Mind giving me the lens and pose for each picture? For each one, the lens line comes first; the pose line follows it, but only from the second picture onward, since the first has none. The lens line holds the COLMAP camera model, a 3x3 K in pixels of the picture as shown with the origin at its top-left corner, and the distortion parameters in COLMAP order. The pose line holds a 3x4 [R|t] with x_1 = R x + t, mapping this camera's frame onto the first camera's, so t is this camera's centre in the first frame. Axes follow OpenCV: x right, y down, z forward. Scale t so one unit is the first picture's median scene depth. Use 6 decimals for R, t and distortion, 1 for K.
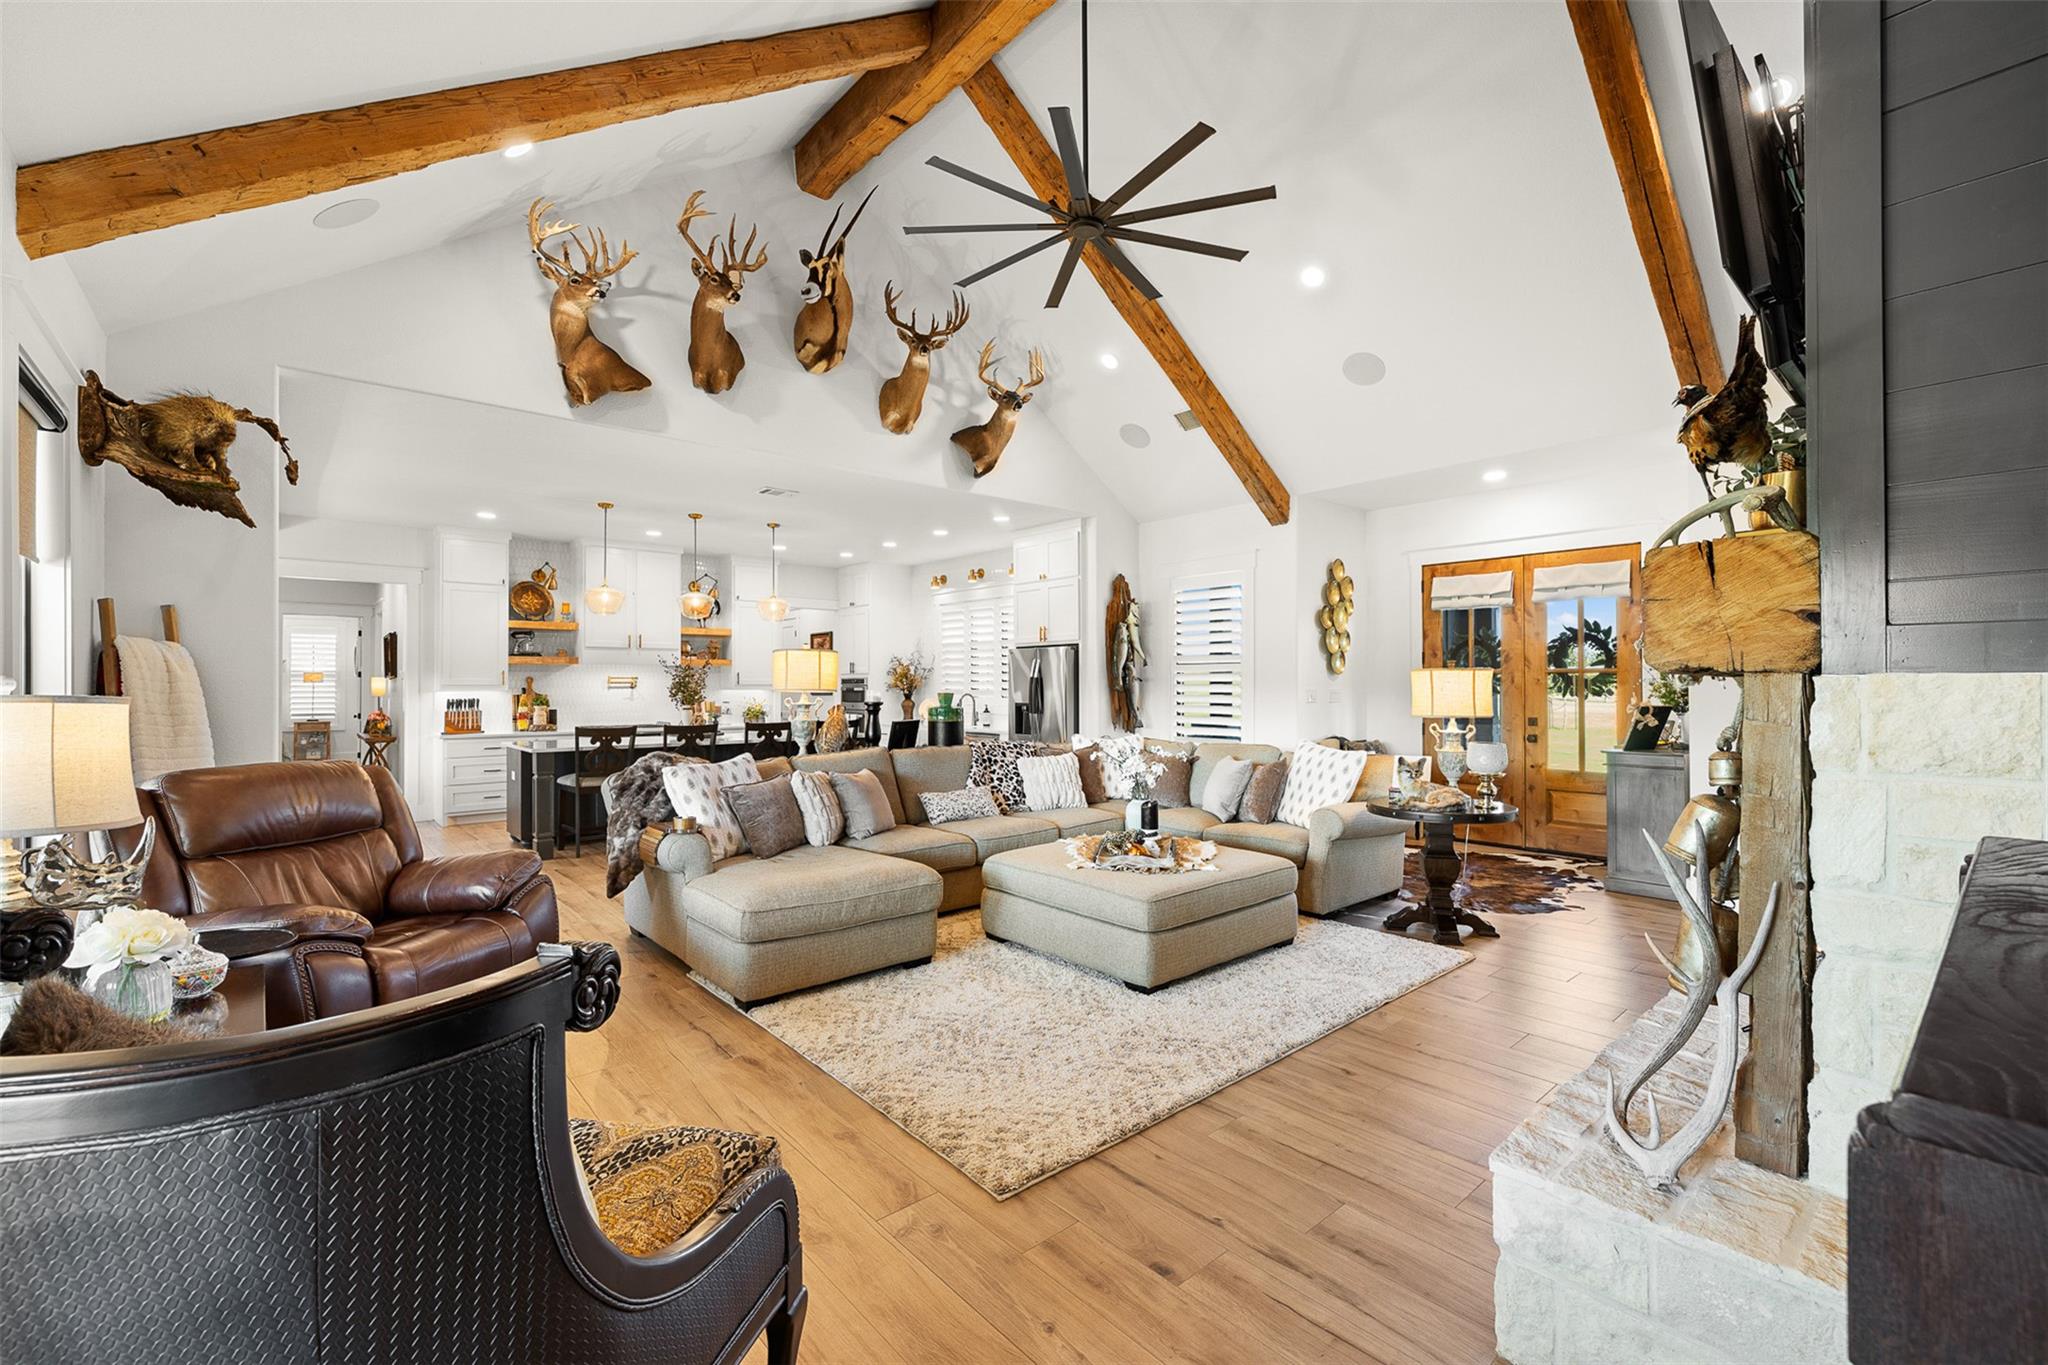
lens RADIAL K [[859.8, 0, 1024.0], [0, 859.8, 682.5], [0, 0, 1]] dist [-0.000061, 0.000078]
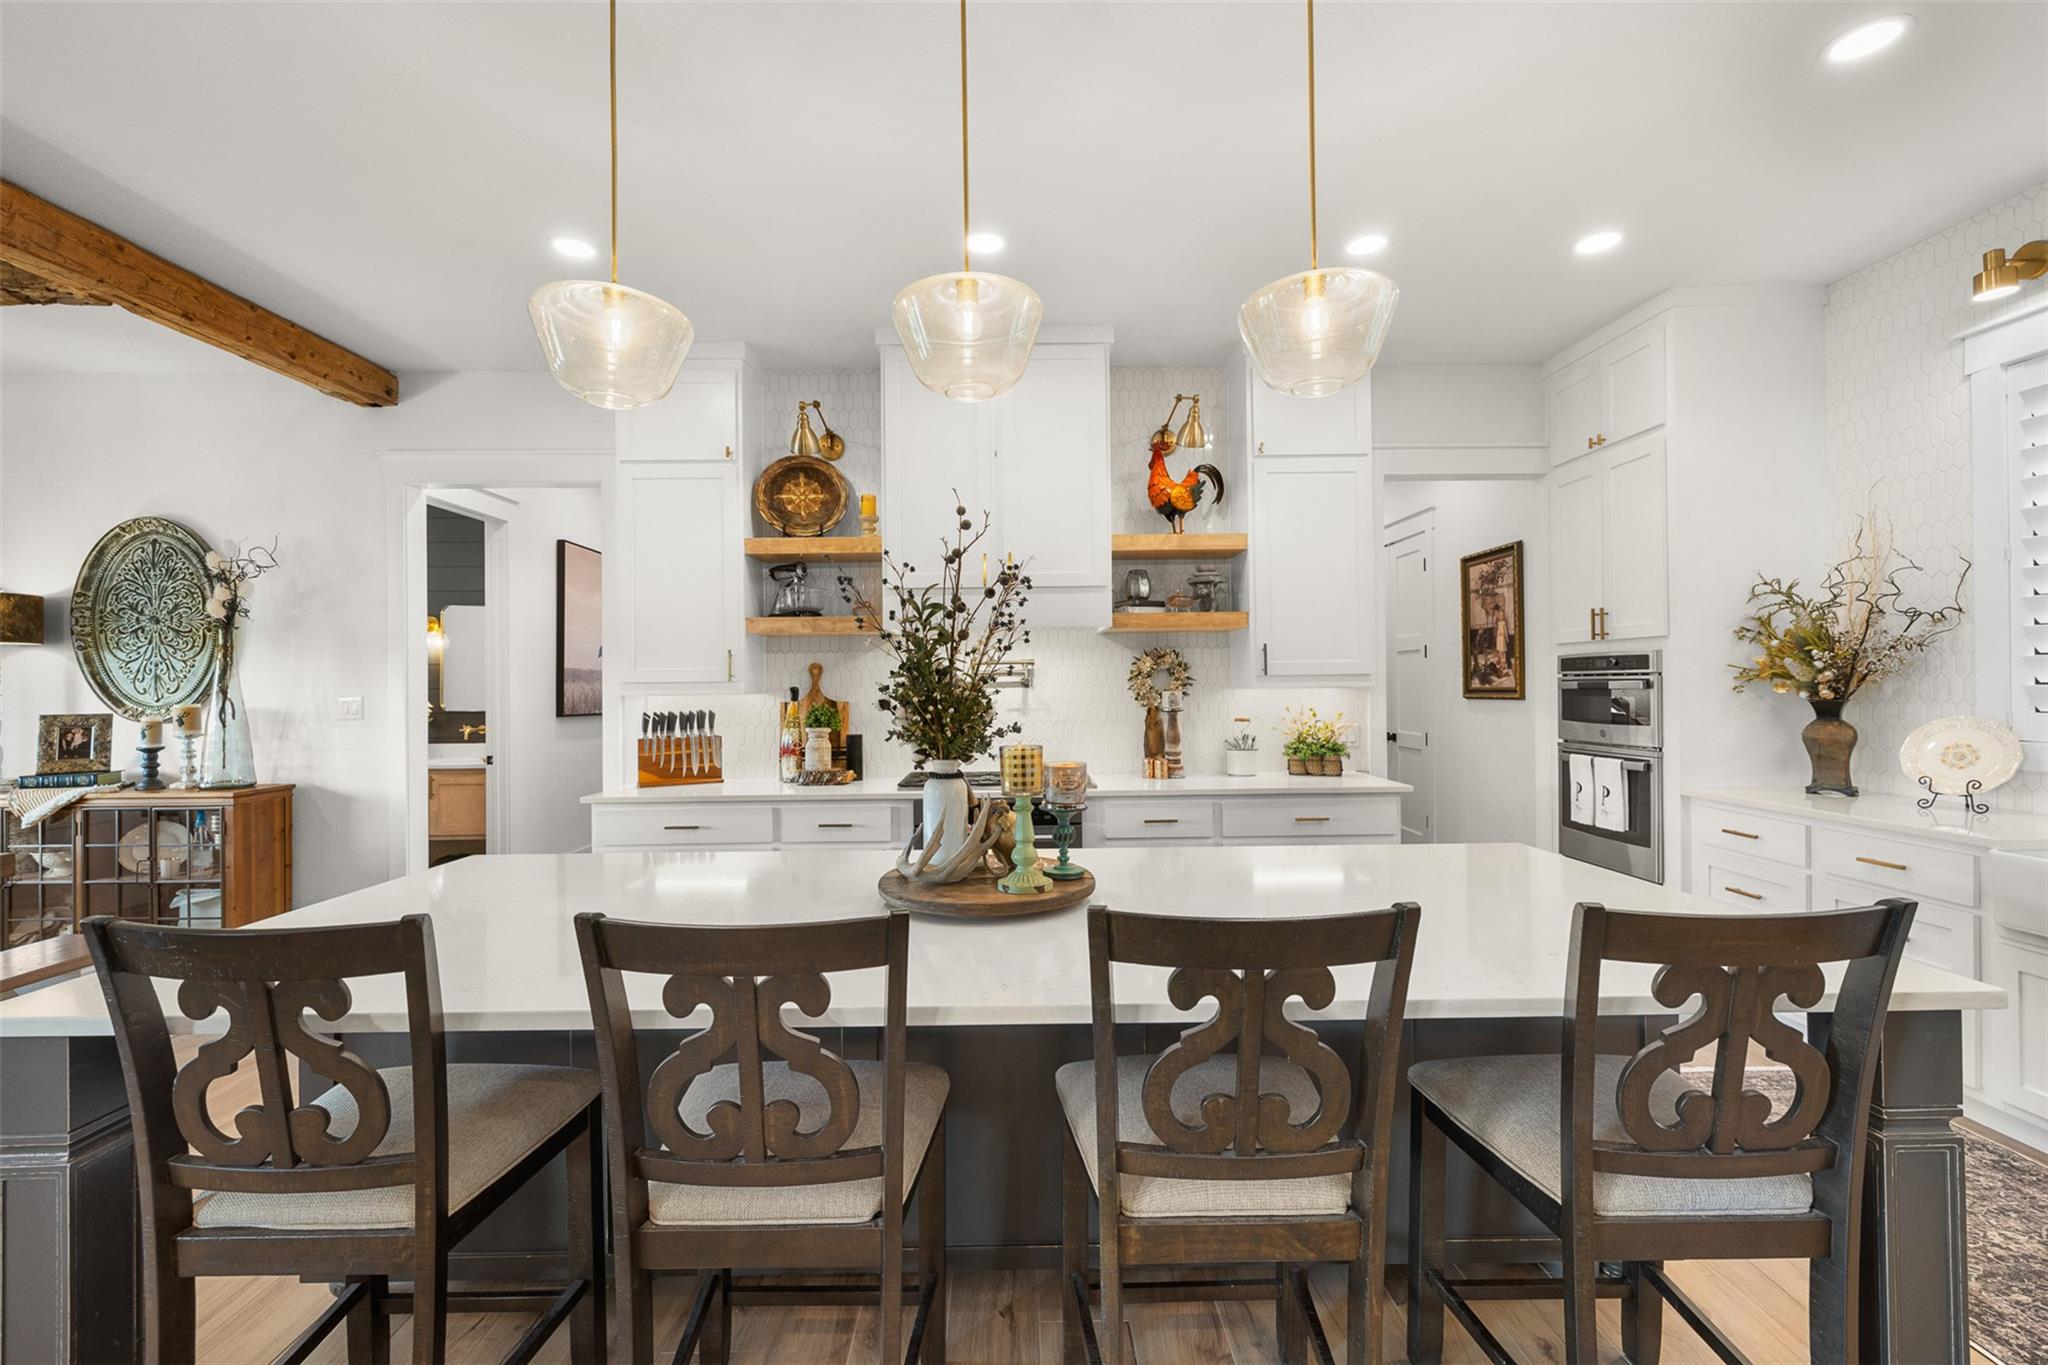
lens RADIAL K [[859.8, 0, 1024.0], [0, 859.8, 682.5], [0, 0, 1]] dist [-0.000061, 0.000078]
pose [[0.768263, -0.007486, -0.640091, -0.164223], [0.011002, 0.999938, 0.001510, 0.003719], [0.640040, -0.008203, 0.768298, 0.613727]]
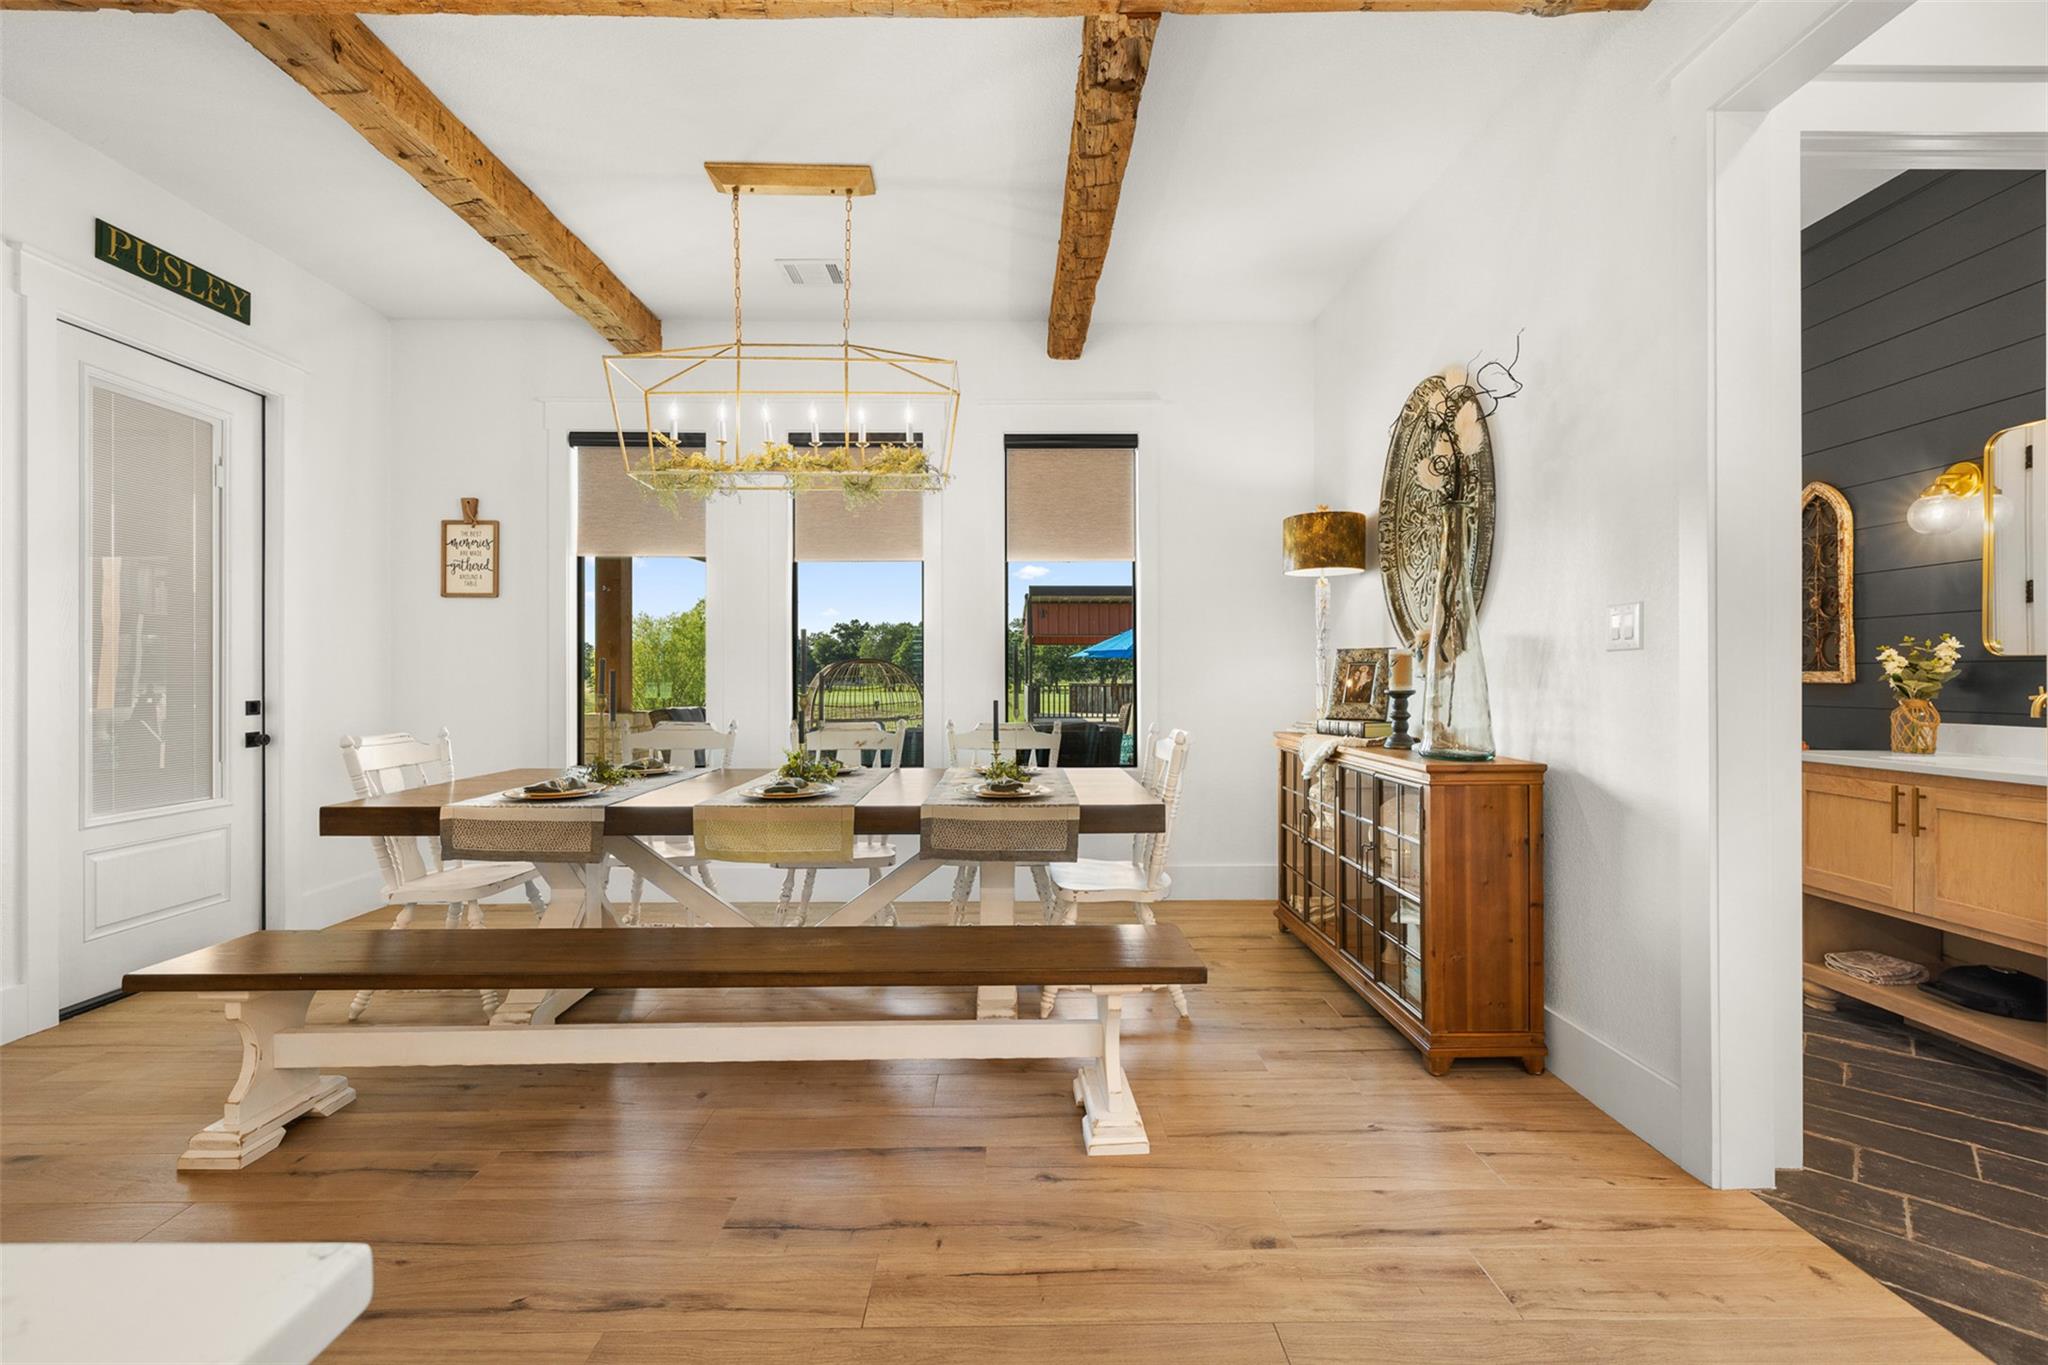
lens RADIAL K [[846.6, 0, 1024.0], [0, 846.6, 682.5], [0, 0, 1]] dist [0.000912, 0.000161]
pose [[-0.643473, 0.006339, -0.765442, -0.348642], [0.005186, 0.999979, 0.003921, 0.018678], [0.765451, -0.001446, -0.643492, 0.705702]]
